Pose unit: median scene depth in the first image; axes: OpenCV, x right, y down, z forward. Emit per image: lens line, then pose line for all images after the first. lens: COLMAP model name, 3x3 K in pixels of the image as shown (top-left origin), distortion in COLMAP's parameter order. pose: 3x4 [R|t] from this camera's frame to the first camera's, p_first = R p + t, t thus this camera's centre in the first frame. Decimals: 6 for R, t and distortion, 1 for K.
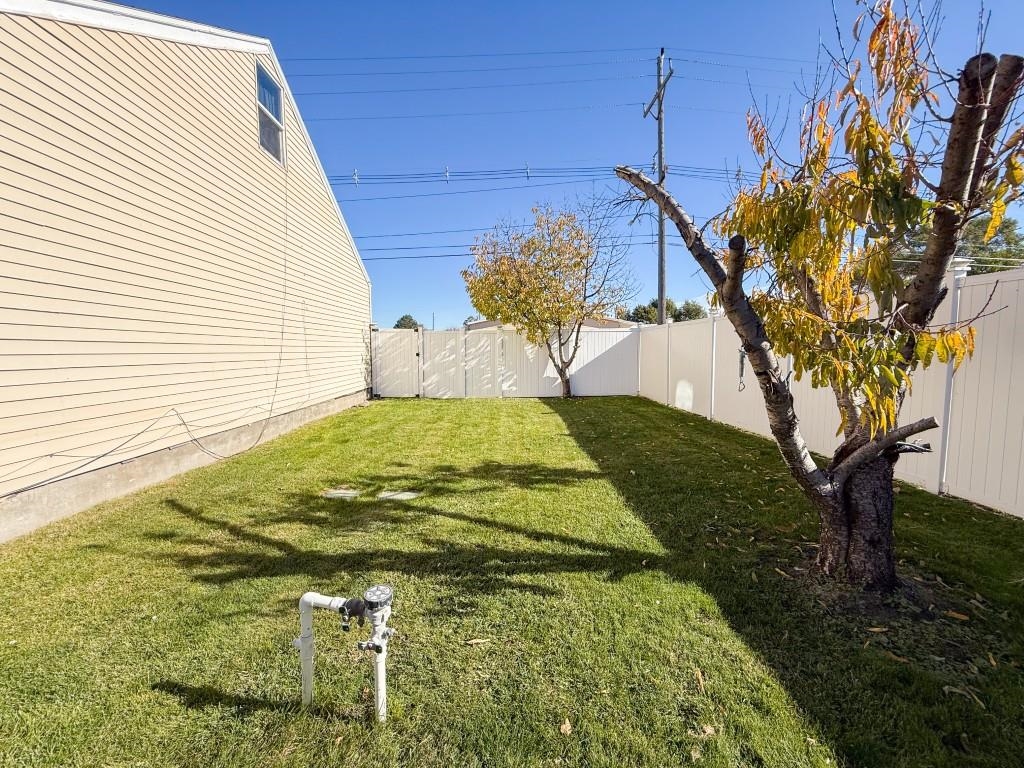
lens RADIAL K [[408.2, 0, 512.2], [0, 408.2, 383.1], [0, 0, 1]] dist [0.001246, -0.001057]
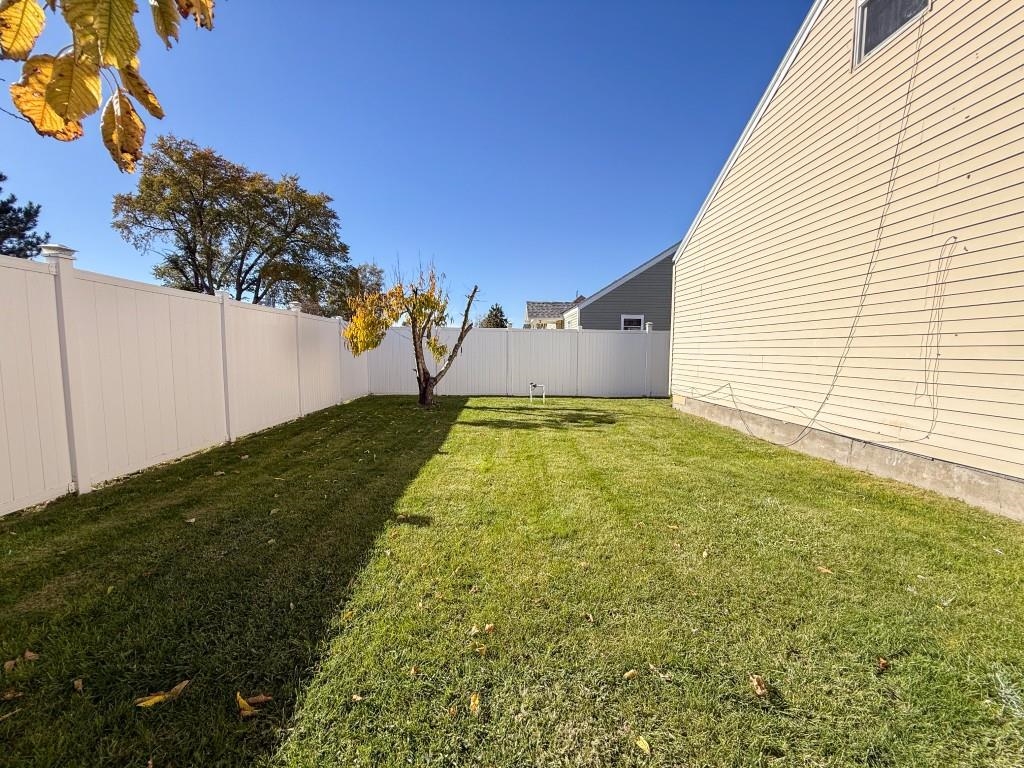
lens RADIAL K [[408.2, 0, 511.9], [0, 408.2, 384.8], [0, 0, 1]] dist [0.001246, -0.001057]
pose [[-0.999917, -0.012444, 0.003368, 0.001778], [-0.011751, 0.987234, 0.158842, -0.132836], [-0.005302, 0.158790, -0.987298, 1.953358]]
